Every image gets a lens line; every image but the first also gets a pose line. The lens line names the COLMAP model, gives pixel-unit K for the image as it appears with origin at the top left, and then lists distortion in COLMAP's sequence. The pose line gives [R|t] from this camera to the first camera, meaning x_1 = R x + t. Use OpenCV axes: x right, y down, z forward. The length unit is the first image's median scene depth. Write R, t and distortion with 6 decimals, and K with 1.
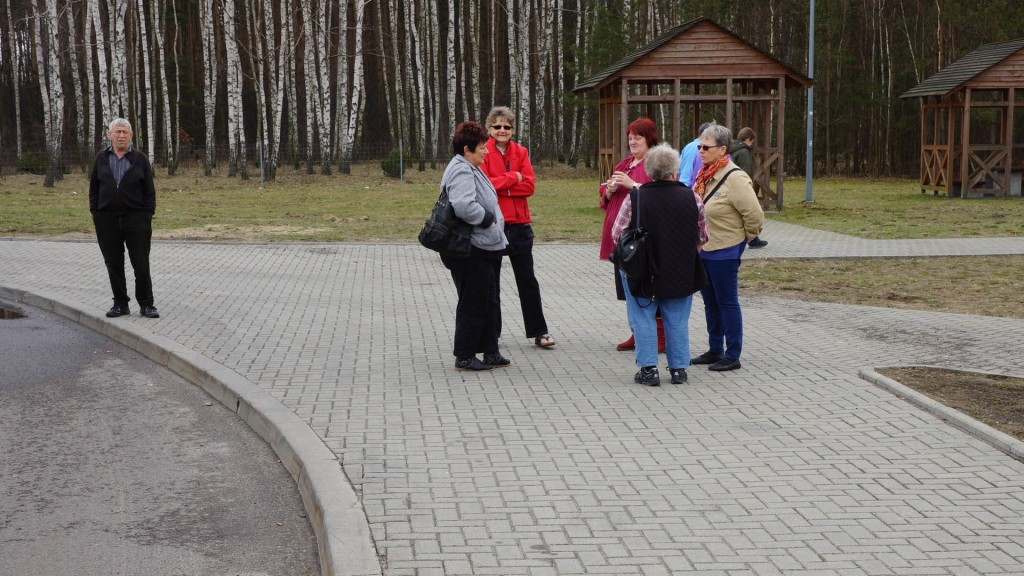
lens RADIAL K [[1330.9, 0, 520.4], [0, 1330.9, 294.1], [0, 0, 1]] dist [0.055824, 0.000000]
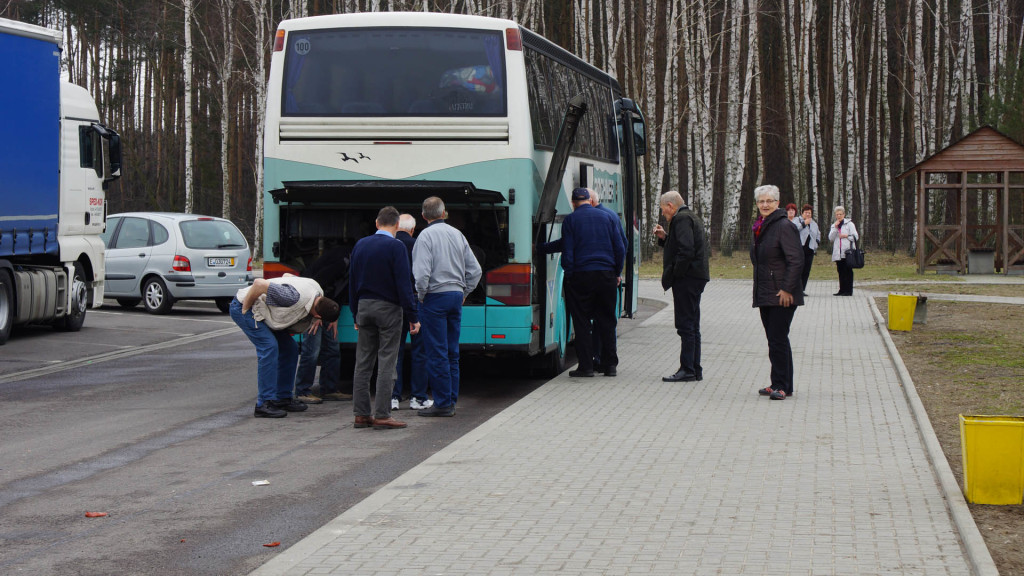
lens RADIAL K [[2646.4, 0, 511.5], [0, 2646.4, 292.3], [0, 0, 1]] dist [0.142043, 0.000000]
pose [[0.973078, 0.016773, -0.229863, 0.284634], [-0.037991, 0.995378, -0.088196, 0.199132], [0.227322, 0.094555, 0.969218, -1.584310]]
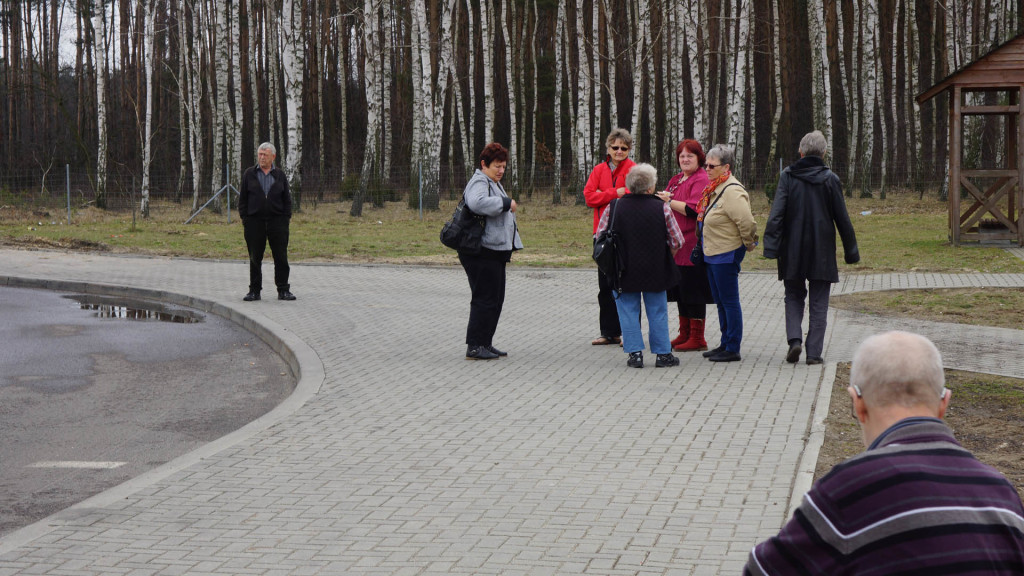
lens RADIAL K [[1968.5, 0, 514.4], [0, 1968.5, 281.1], [0, 0, 1]] dist [0.013392, 0.000000]
pose [[0.955779, 0.020457, -0.293372, 0.176616], [-0.036095, 0.998195, -0.047990, 0.028300], [0.291861, 0.056457, 0.954793, -0.243699]]
